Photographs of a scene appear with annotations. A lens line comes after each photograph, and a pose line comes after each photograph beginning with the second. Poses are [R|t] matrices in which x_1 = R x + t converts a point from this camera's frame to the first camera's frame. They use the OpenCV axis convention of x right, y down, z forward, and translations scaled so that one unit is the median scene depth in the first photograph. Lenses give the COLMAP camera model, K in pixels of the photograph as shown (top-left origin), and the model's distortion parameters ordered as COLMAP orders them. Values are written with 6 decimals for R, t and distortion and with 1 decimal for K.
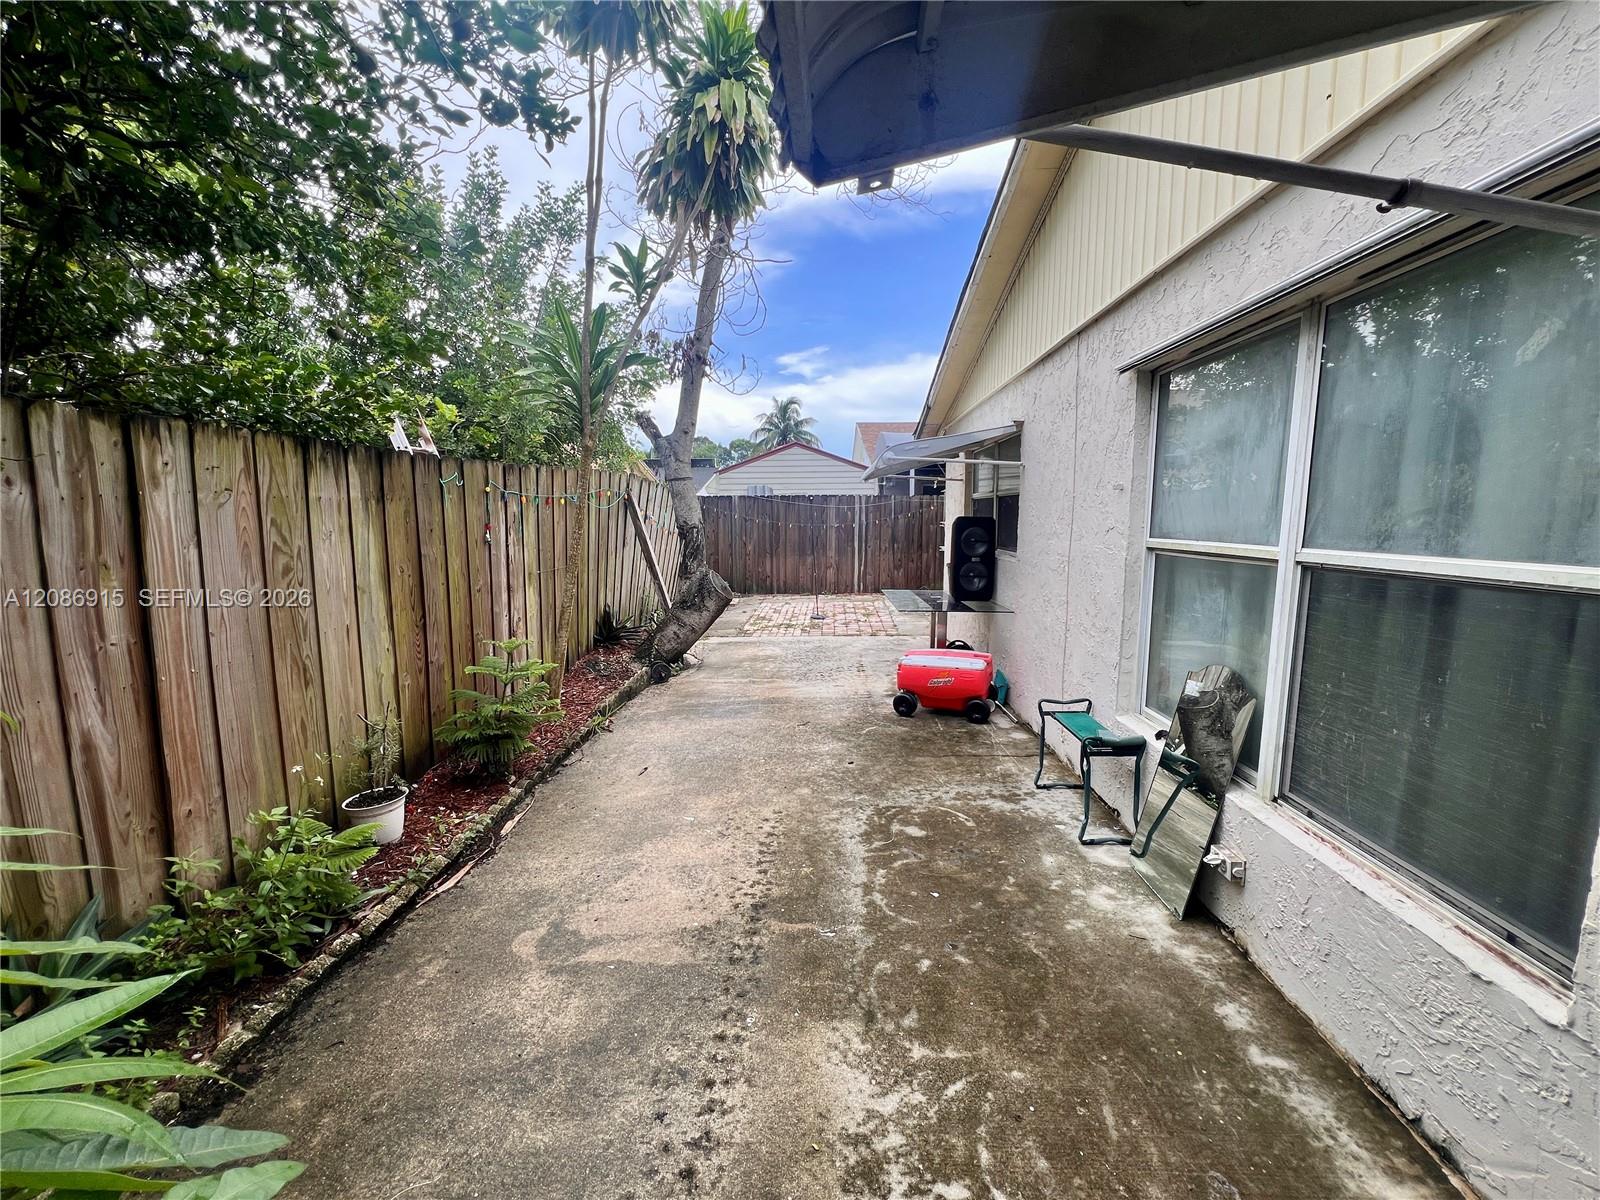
lens RADIAL K [[644.5, 0, 800.0], [0, 644.5, 600.0], [0, 0, 1]] dist [0.000535, 0.000258]
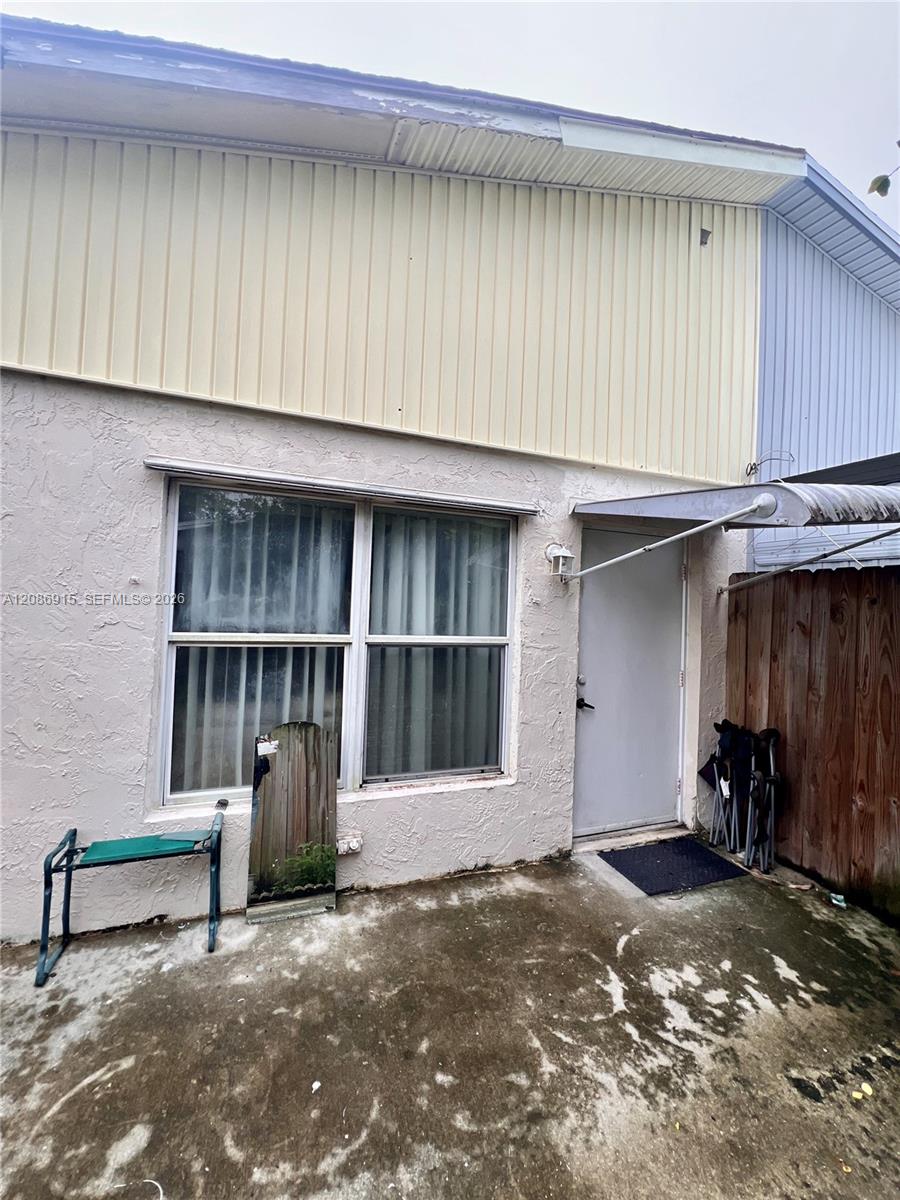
lens RADIAL K [[483.4, 0, 450.0], [0, 483.4, 600.0], [0, 0, 1]] dist [0.000535, 0.000258]
pose [[-0.389383, 0.009420, 0.921028, -0.526094], [0.085534, 0.995997, 0.025975, -0.188916], [-0.917096, 0.088893, -0.388630, 1.289392]]
